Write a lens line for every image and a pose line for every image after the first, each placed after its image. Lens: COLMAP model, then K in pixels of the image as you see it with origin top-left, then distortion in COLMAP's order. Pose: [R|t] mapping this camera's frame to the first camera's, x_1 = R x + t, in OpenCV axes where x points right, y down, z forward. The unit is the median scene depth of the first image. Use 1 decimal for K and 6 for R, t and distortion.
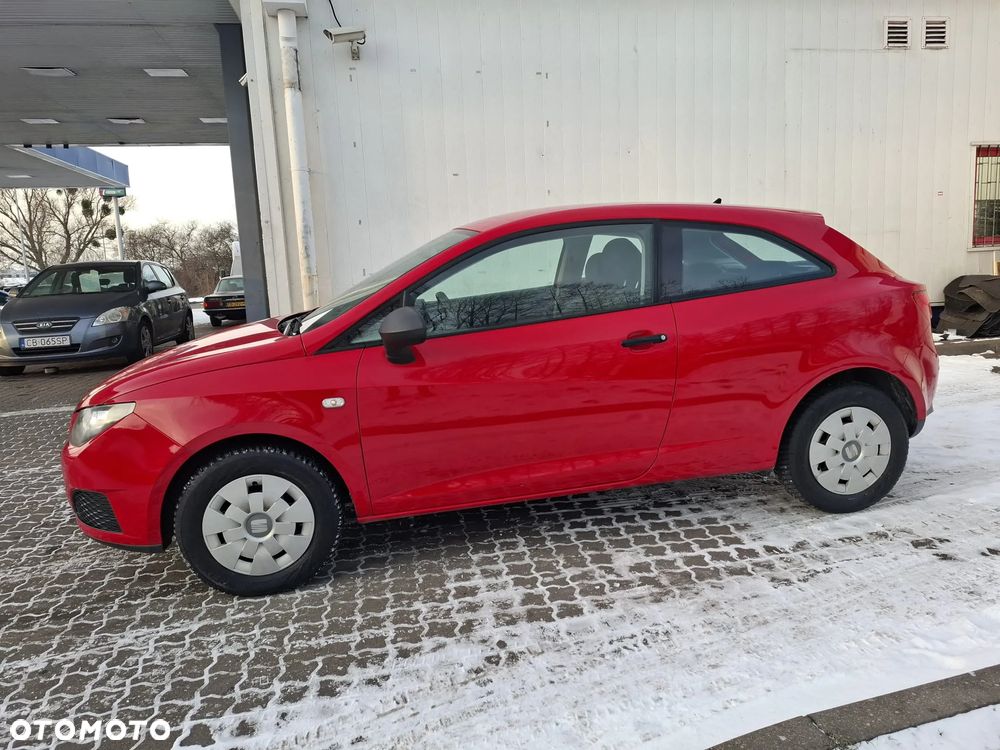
lens RADIAL K [[692.9, 0, 500.0], [0, 692.9, 375.0], [0, 0, 1]] dist [0.069617, -0.065387]
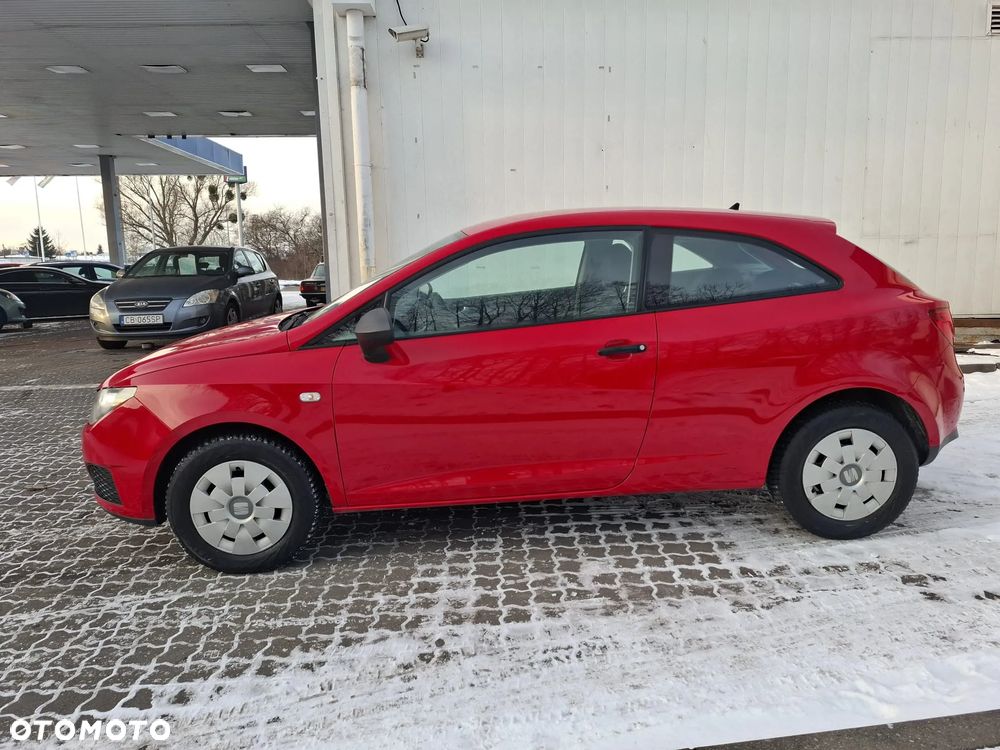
lens RADIAL K [[692.7, 0, 501.0], [0, 692.7, 370.0], [0, 0, 1]] dist [0.072855, -0.069571]
pose [[0.989312, 0.047366, -0.137910, 0.177408], [-0.046107, 0.998861, 0.012317, -0.025554], [0.138336, -0.005827, 0.990368, -0.000730]]
